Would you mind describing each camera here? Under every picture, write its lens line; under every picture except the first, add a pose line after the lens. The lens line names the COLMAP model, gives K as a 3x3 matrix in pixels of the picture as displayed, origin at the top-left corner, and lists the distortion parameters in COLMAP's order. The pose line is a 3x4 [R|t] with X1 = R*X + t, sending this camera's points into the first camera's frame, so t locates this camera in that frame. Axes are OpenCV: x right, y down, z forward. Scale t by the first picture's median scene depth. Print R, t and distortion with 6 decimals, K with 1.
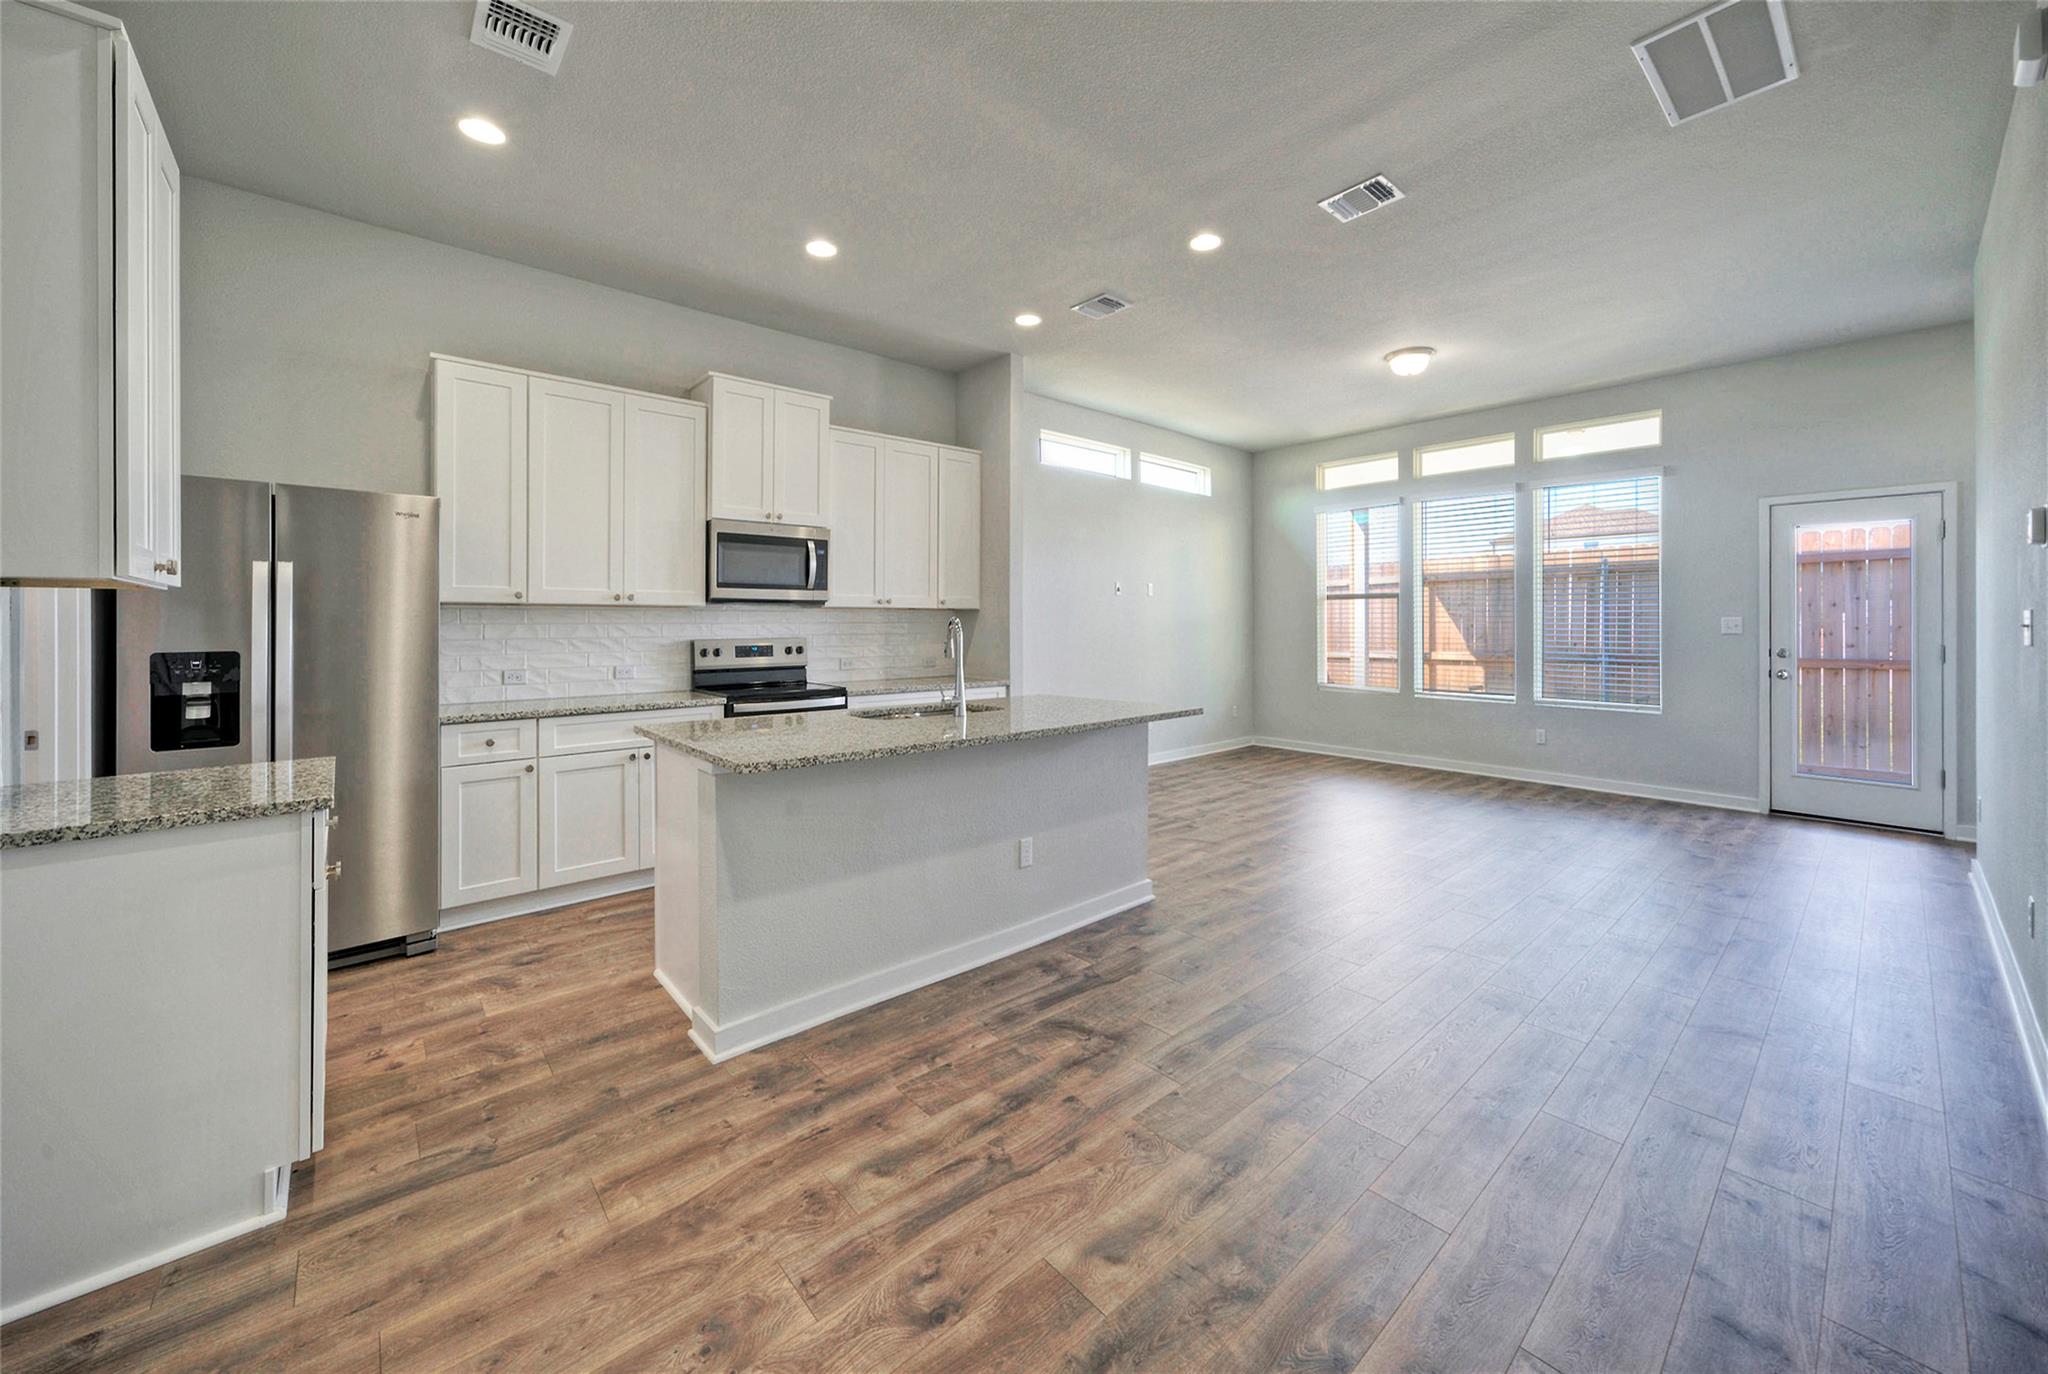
lens RADIAL K [[821.5, 0, 976.3], [0, 821.5, 624.3], [0, 0, 1]] dist [-0.000749, 0.000198]
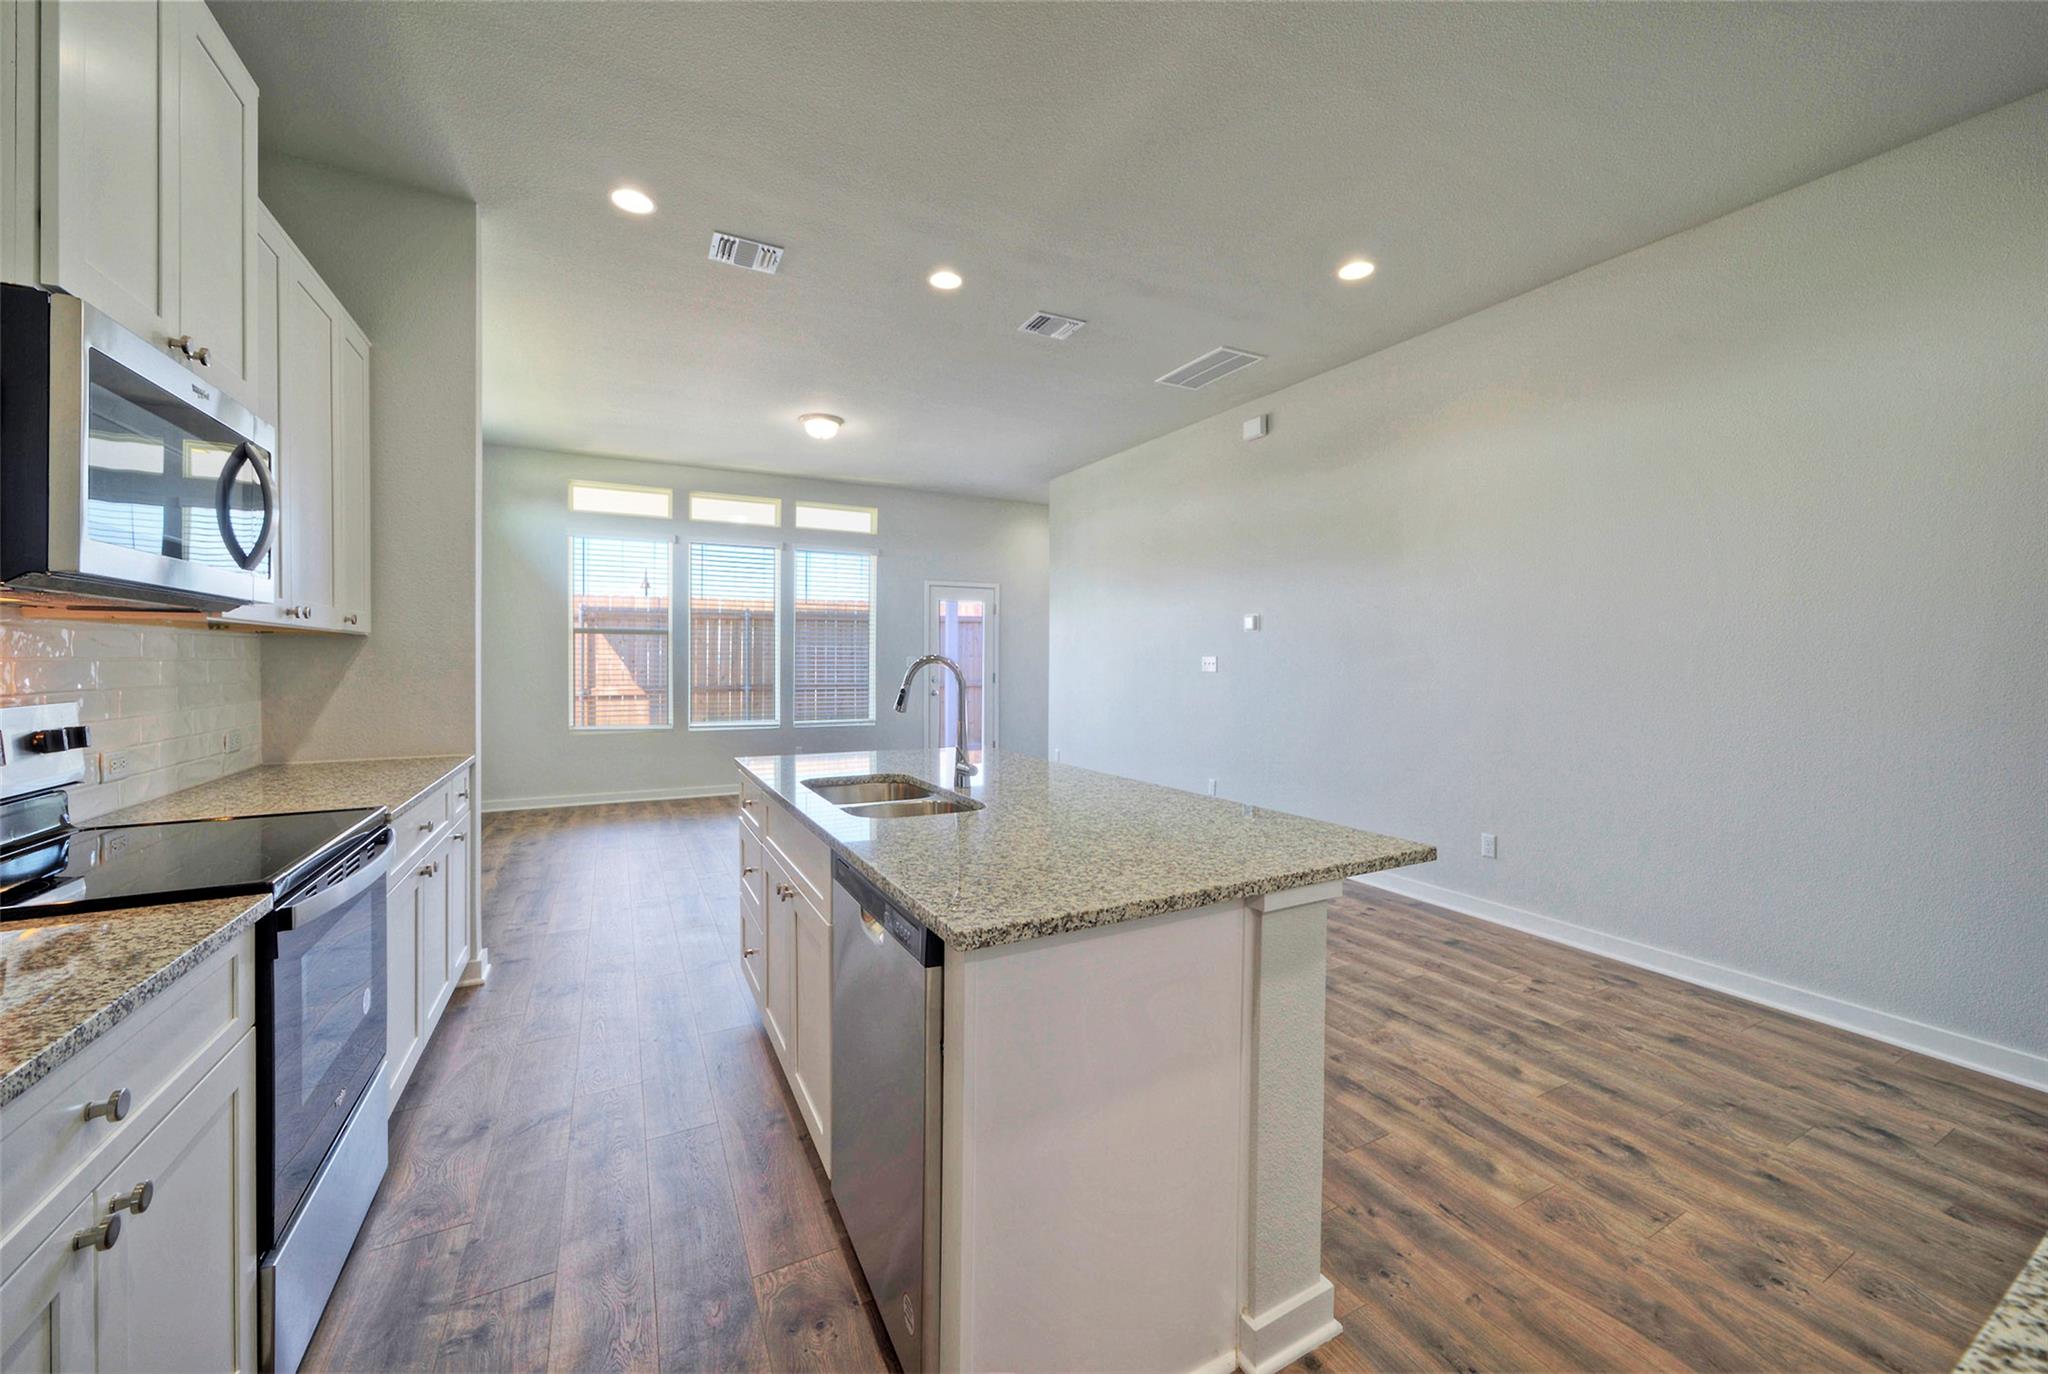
lens RADIAL K [[751.9, 0, 1056.2], [0, 751.9, 676.3], [0, 0, 1]] dist [-0.004105, 0.000569]
pose [[0.163732, -0.022821, 0.986241, -0.481097], [-0.001541, 0.999725, 0.023389, -0.004668], [-0.986504, -0.005349, 0.163651, 0.573968]]
